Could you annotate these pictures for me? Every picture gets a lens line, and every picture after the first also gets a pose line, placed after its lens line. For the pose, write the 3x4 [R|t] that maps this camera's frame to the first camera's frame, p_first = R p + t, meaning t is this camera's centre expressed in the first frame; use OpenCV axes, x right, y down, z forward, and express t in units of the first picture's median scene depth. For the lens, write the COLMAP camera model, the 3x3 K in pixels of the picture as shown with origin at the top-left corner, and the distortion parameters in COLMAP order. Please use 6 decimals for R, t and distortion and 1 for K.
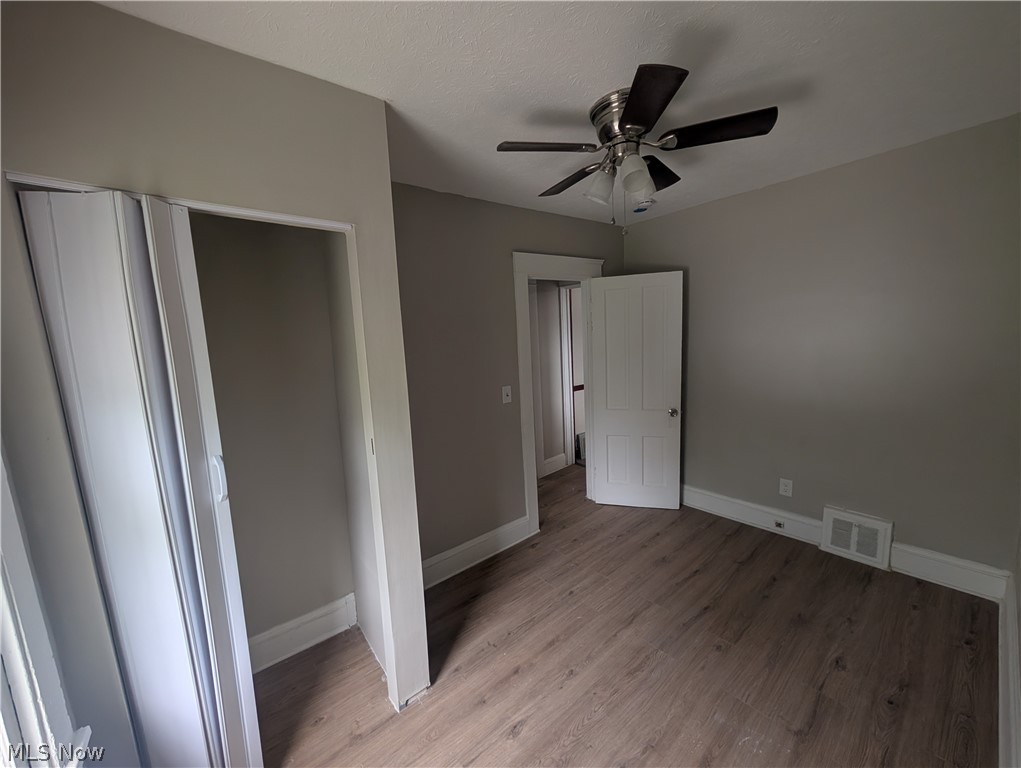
lens RADIAL K [[387.7, 0, 513.0], [0, 387.7, 387.2], [0, 0, 1]] dist [0.000745, 0.000138]
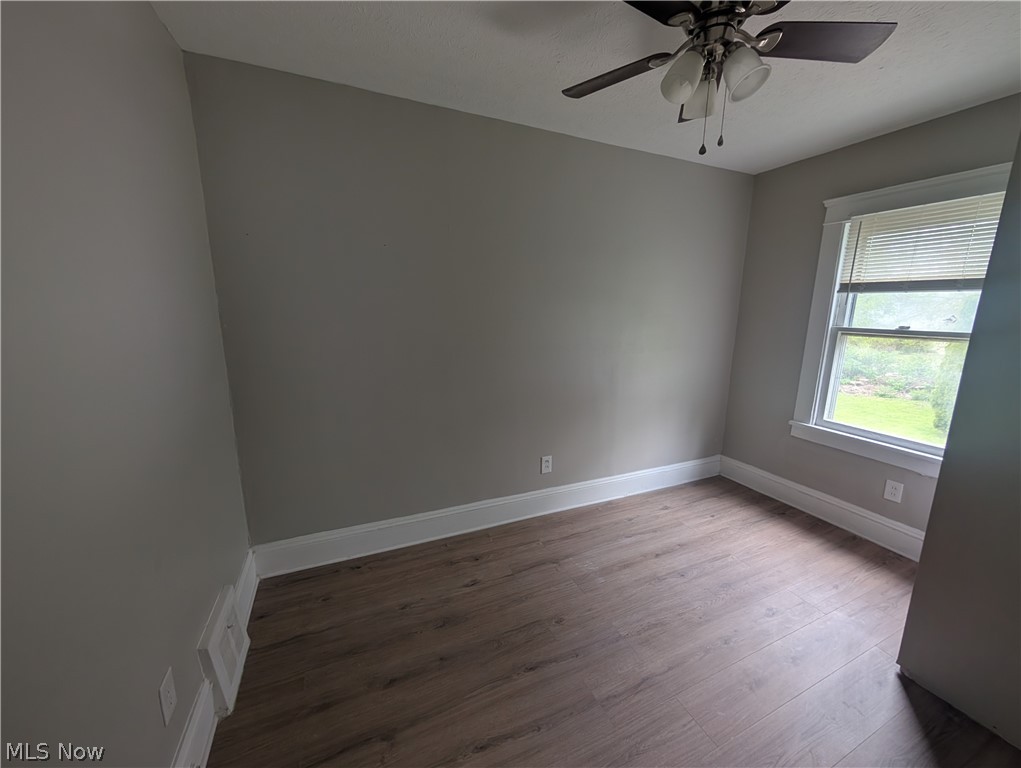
lens RADIAL K [[387.7, 0, 513.0], [0, 387.7, 387.2], [0, 0, 1]] dist [0.000745, 0.000138]
pose [[-0.964553, -0.008289, 0.263757, 0.387060], [0.079561, 0.943861, 0.320618, -0.194545], [-0.251608, 0.330238, -0.909745, 1.691666]]
